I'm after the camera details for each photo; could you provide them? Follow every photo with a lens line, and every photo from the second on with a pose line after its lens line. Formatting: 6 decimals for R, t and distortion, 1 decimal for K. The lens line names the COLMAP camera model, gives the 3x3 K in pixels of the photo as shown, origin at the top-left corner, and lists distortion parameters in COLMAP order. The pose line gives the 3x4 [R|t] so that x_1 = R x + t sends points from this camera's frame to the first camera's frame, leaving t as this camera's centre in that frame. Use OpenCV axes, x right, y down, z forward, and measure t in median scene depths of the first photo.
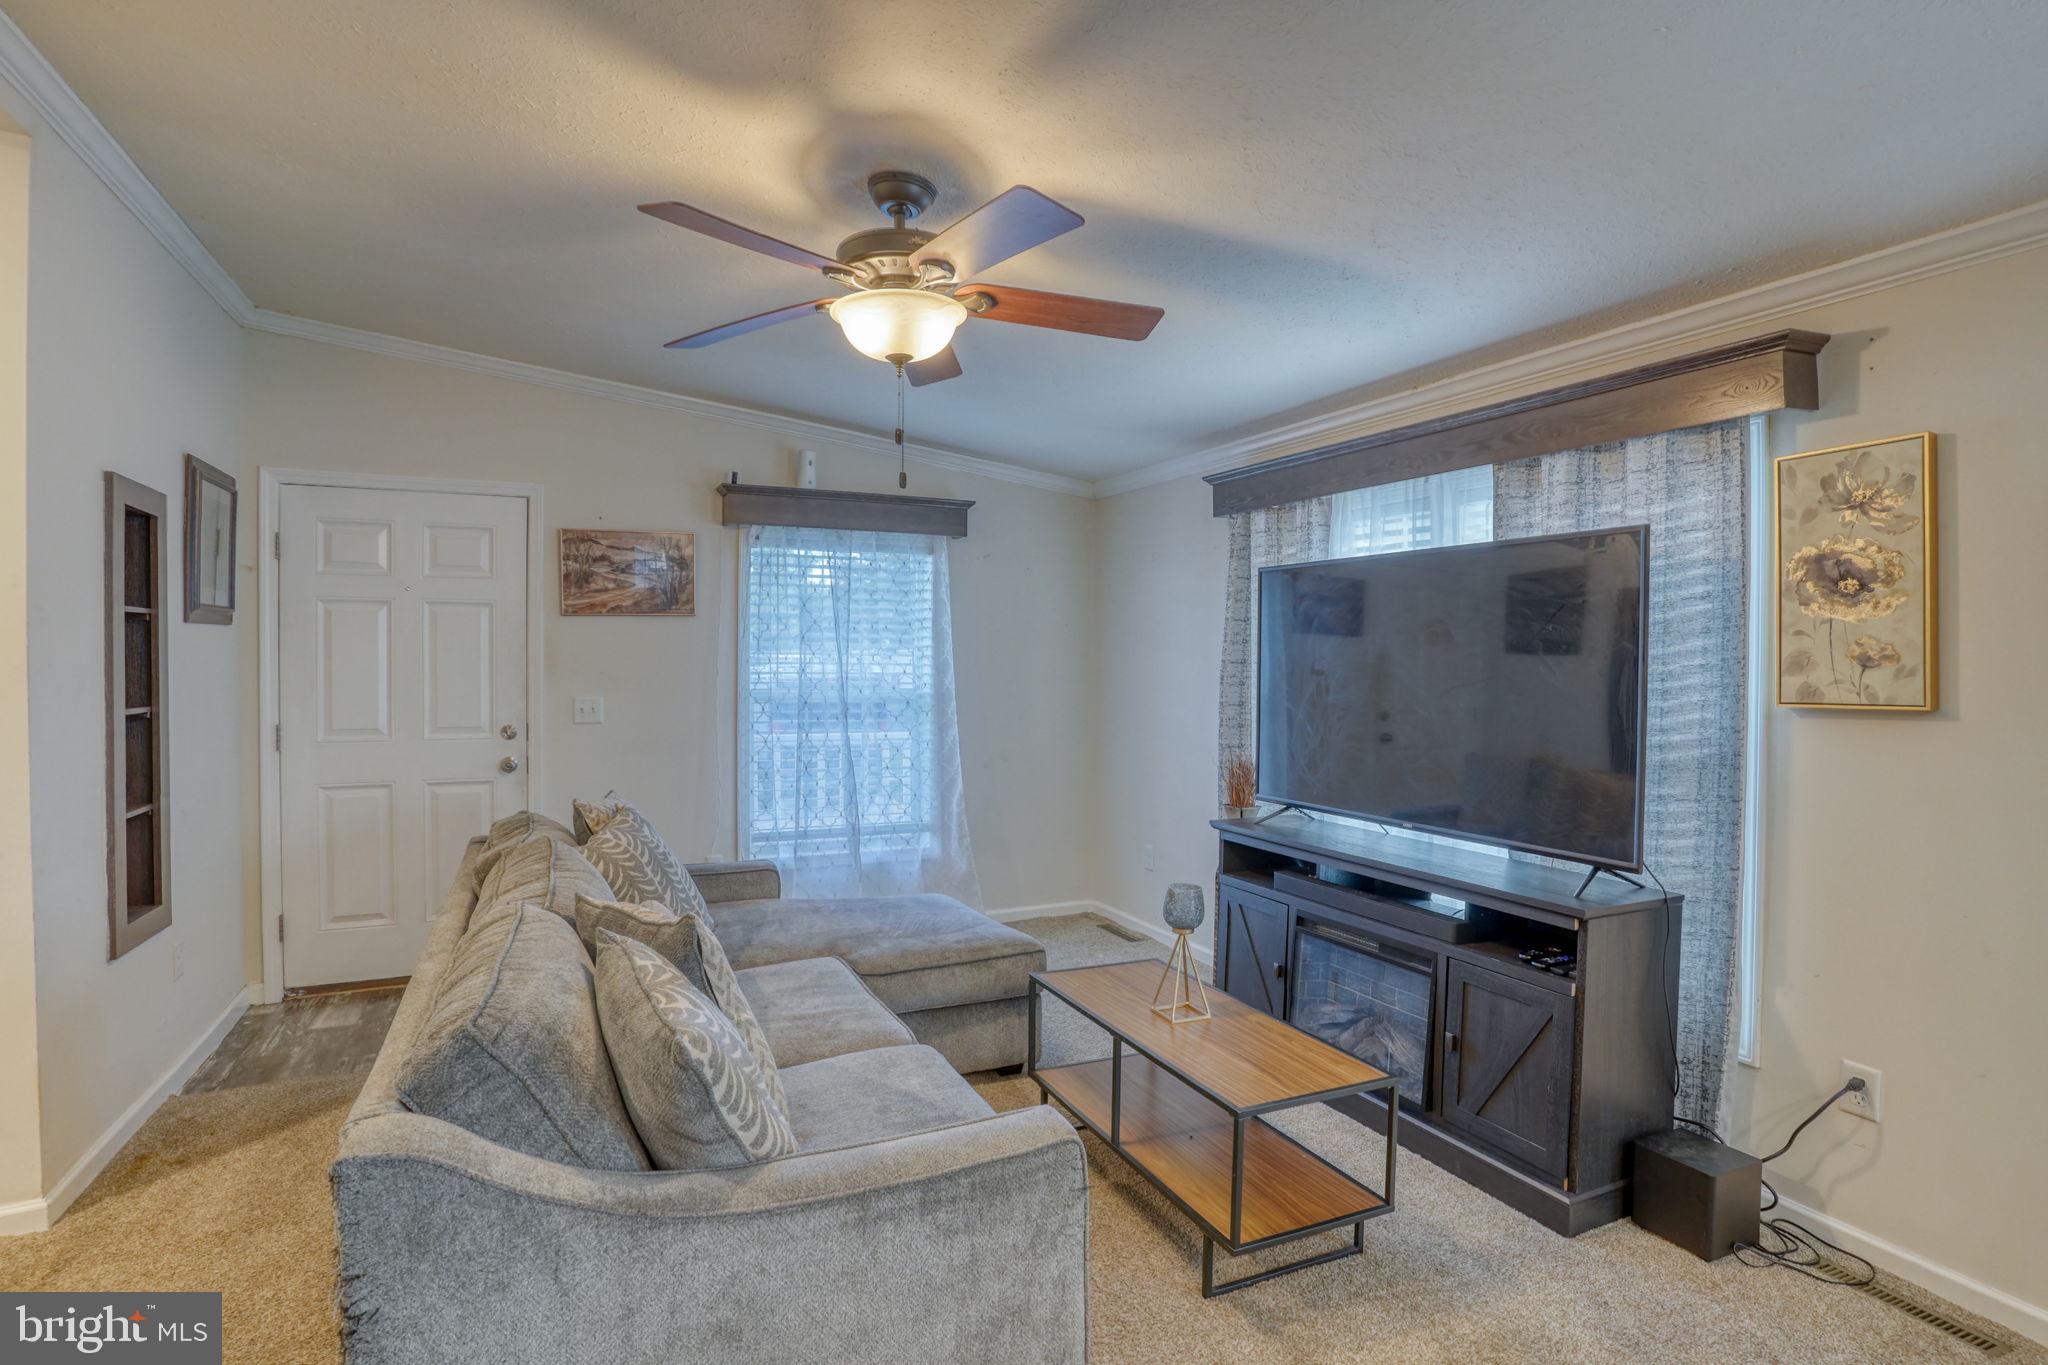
lens RADIAL K [[1102.1, 0, 1035.0], [0, 1102.1, 682.7], [0, 0, 1]] dist [-0.094941, 0.042829]
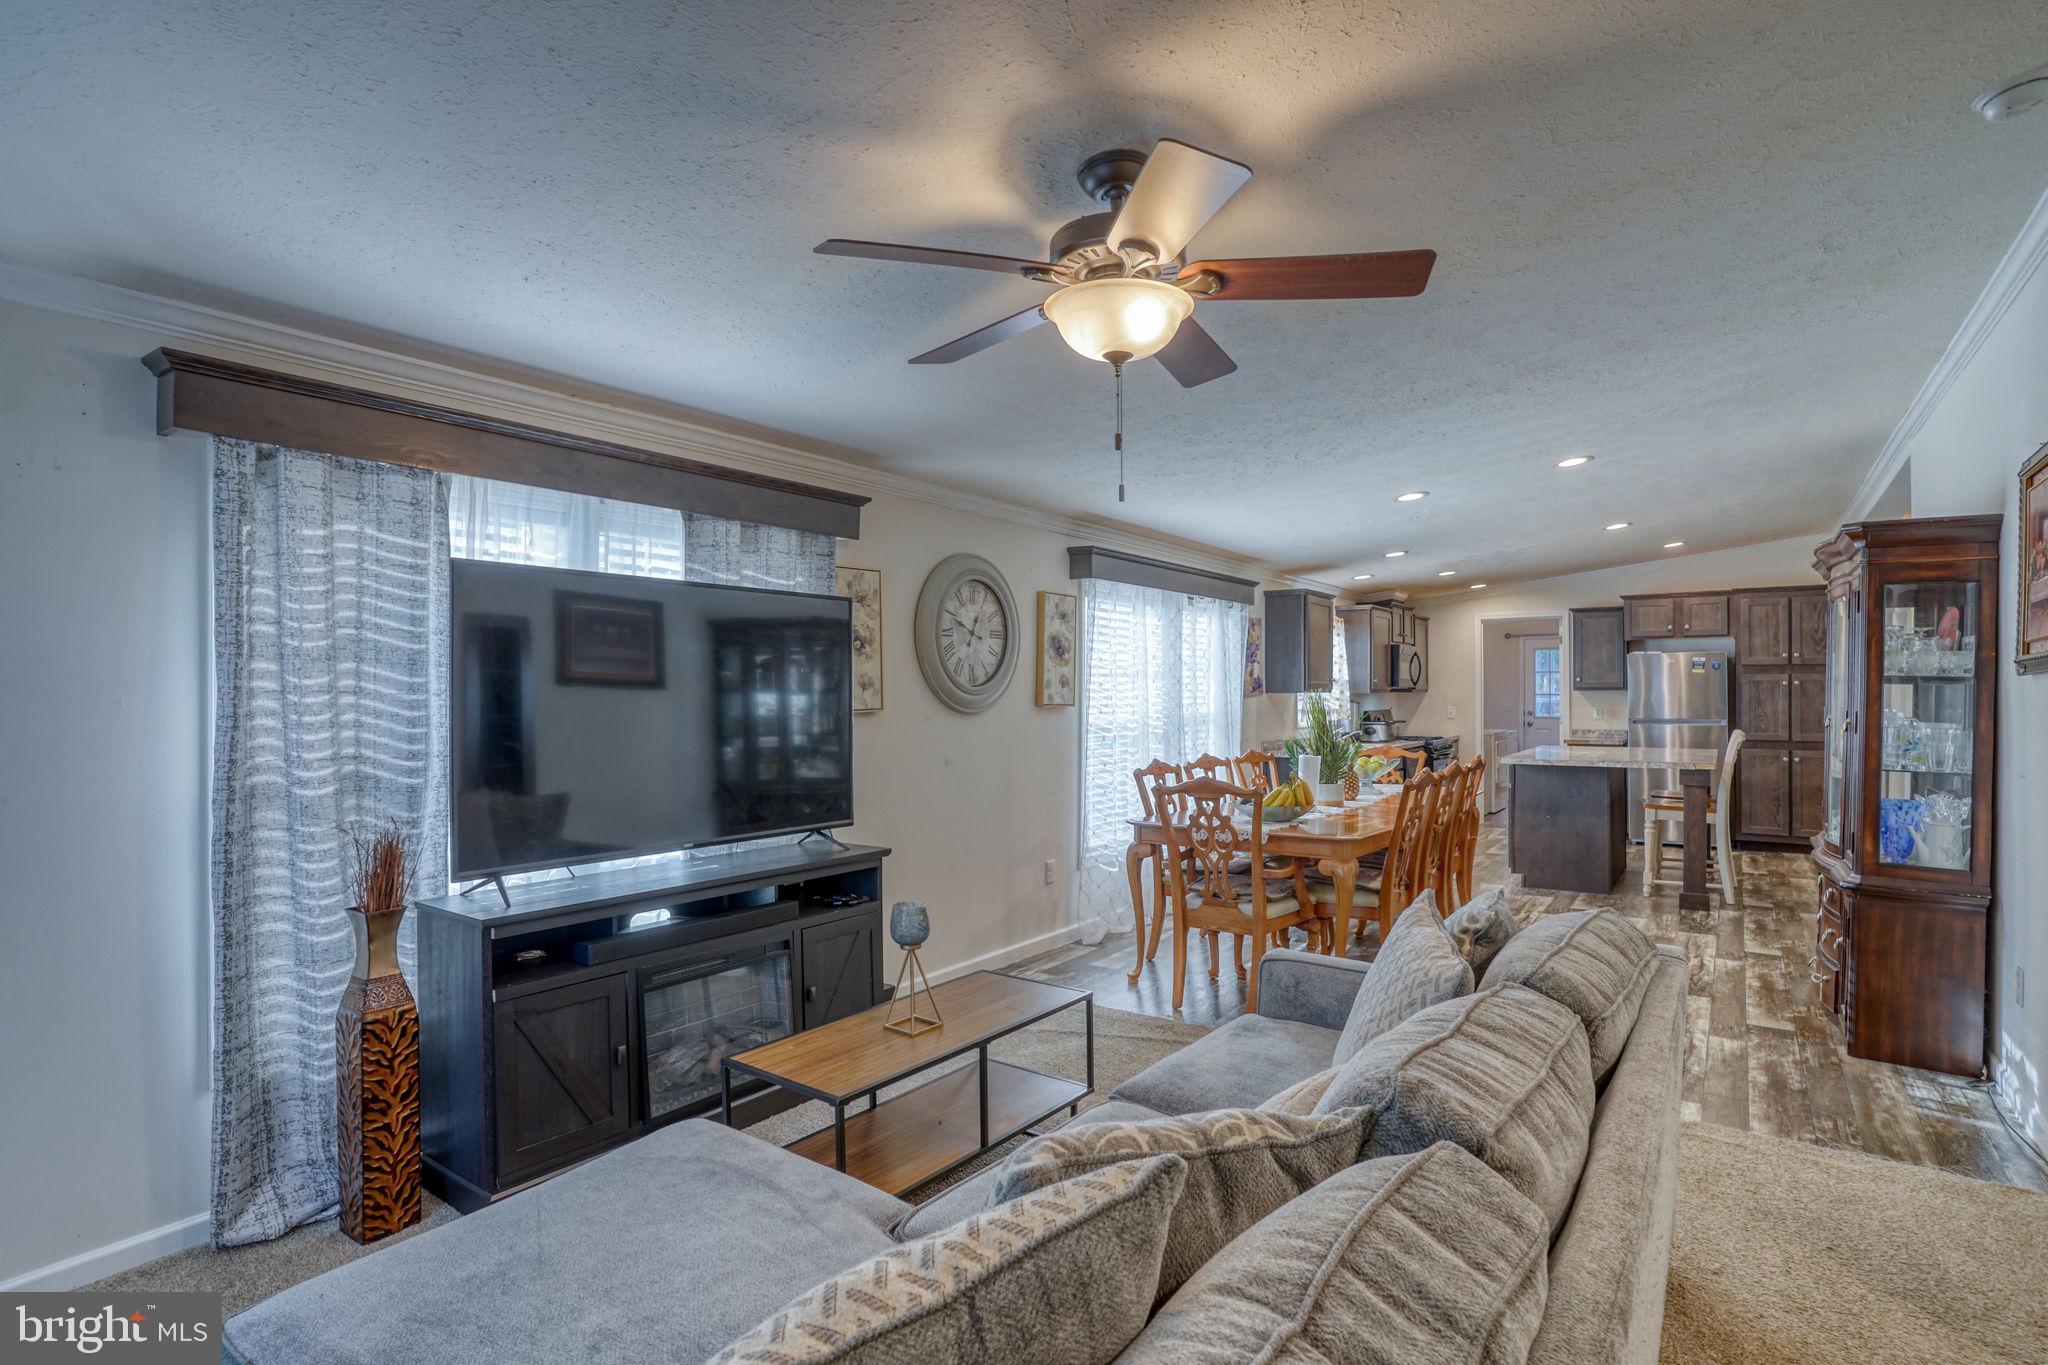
lens RADIAL K [[971.2, 0, 1029.7], [0, 971.2, 689.7], [0, 0, 1]] dist [-0.019783, 0.000125]
pose [[-0.475130, -0.011824, 0.879836, -0.634119], [0.015063, 0.999654, 0.021569, -0.032307], [-0.879787, 0.023501, -0.474787, 1.153045]]
